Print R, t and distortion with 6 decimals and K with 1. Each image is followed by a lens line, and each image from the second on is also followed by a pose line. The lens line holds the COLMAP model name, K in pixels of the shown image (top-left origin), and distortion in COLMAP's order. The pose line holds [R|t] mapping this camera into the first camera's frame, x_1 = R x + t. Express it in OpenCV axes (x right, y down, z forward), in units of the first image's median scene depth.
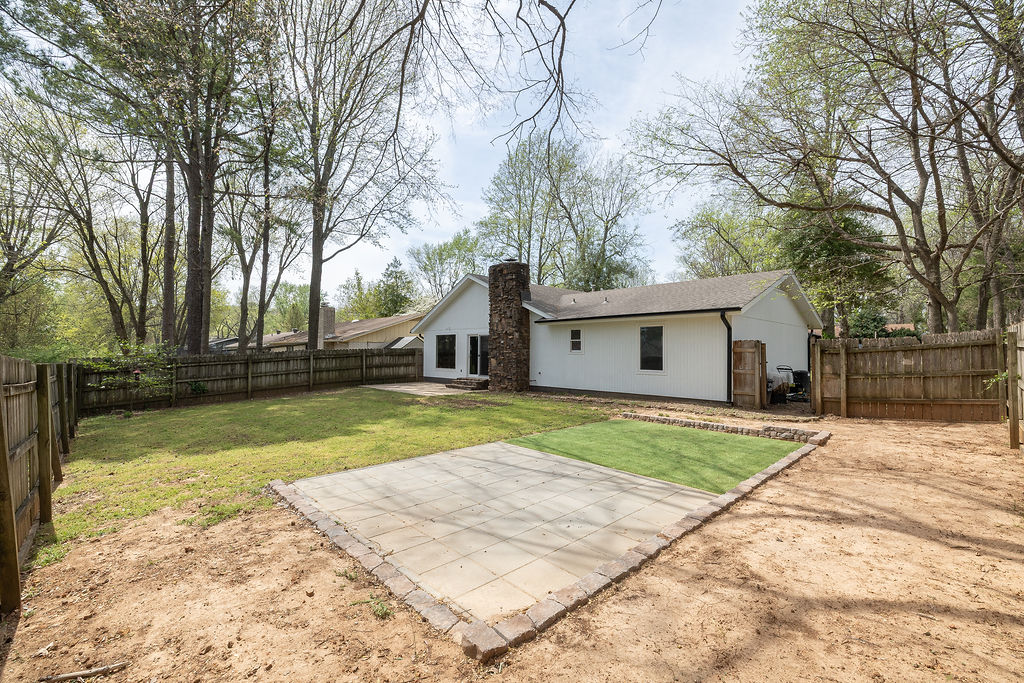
lens RADIAL K [[427.5, 0, 509.9], [0, 427.5, 342.0], [0, 0, 1]] dist [0.001887, 0.000339]
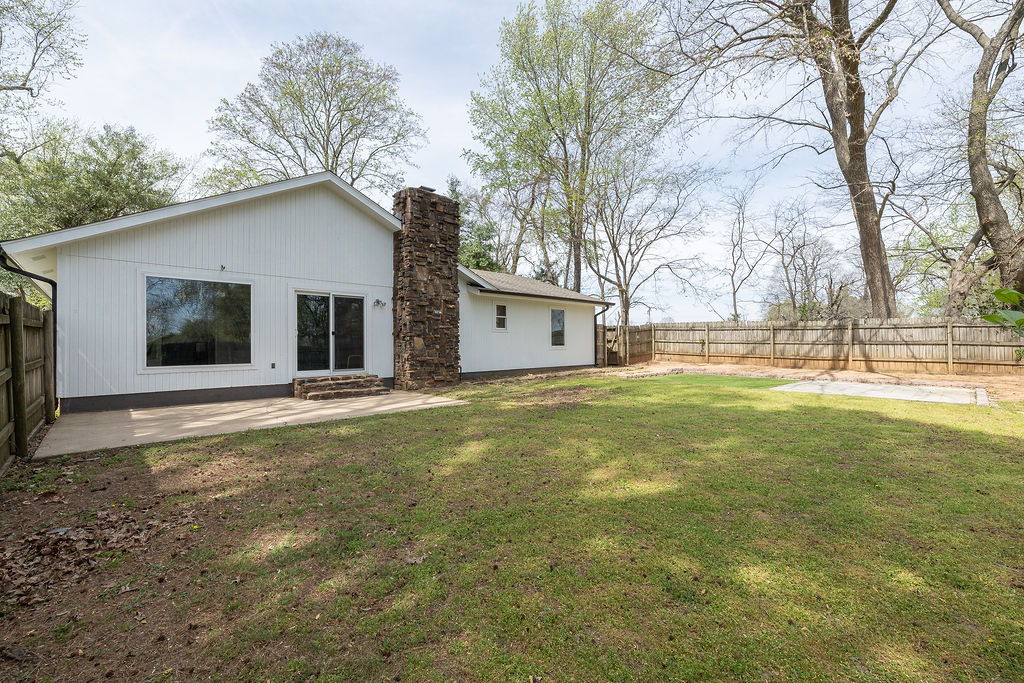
lens RADIAL K [[427.5, 0, 509.9], [0, 427.5, 342.0], [0, 0, 1]] dist [0.001887, 0.000339]
pose [[0.005543, 0.000574, 0.999984, -0.774958], [-0.014634, 0.999893, -0.000492, 0.050909], [-0.999878, -0.014631, 0.005551, 0.999422]]
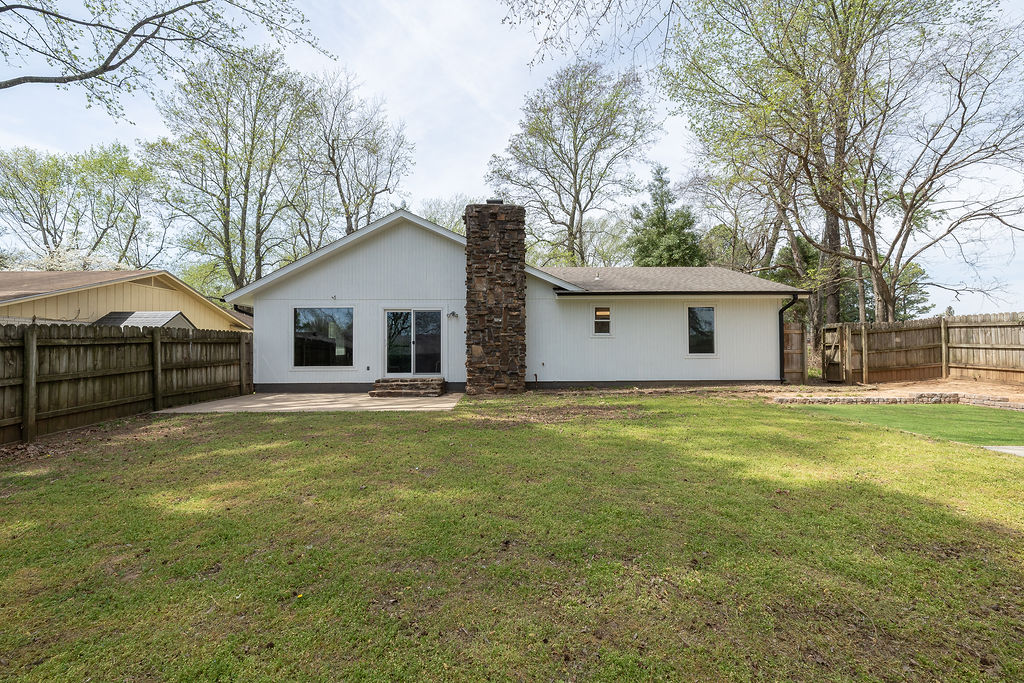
lens RADIAL K [[427.5, 0, 509.9], [0, 427.5, 342.0], [0, 0, 1]] dist [0.001887, 0.000339]
pose [[0.679711, 0.006623, 0.733450, -0.568114], [-0.007094, 0.999972, -0.002456, 0.040349], [-0.733445, -0.003534, 0.679739, 0.594657]]
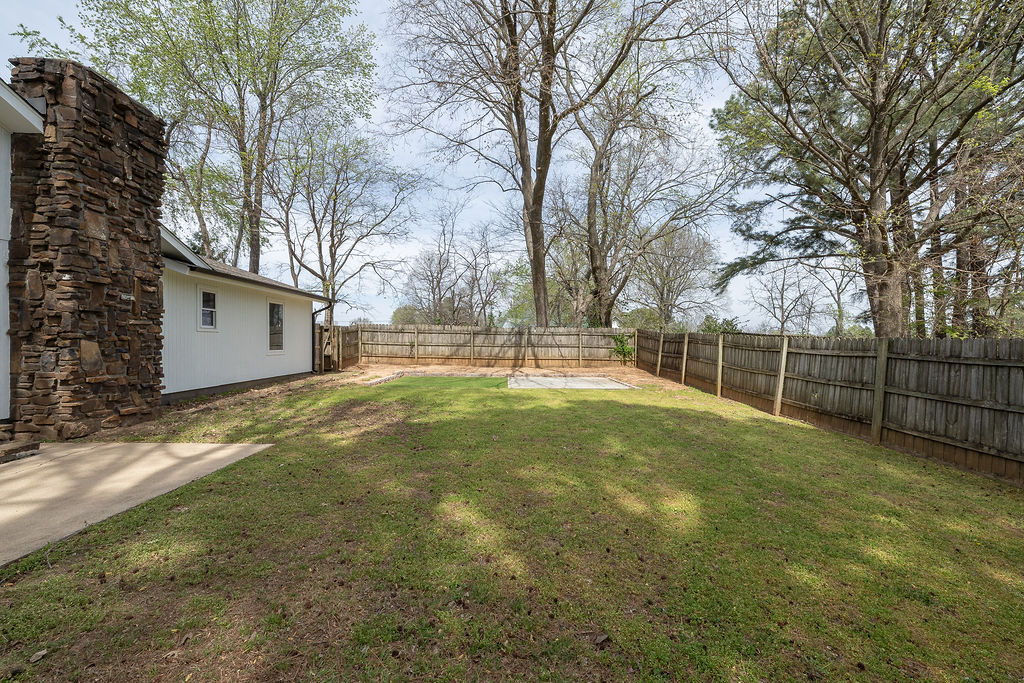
lens RADIAL K [[430.6, 0, 508.8], [0, 430.6, 341.9], [0, 0, 1]] dist [0.001795, 0.000187]
pose [[-0.727122, -0.004714, 0.686492, -0.611209], [-0.016494, 0.999808, -0.010604, 0.043845], [-0.686310, -0.019033, -0.727060, 1.184435]]
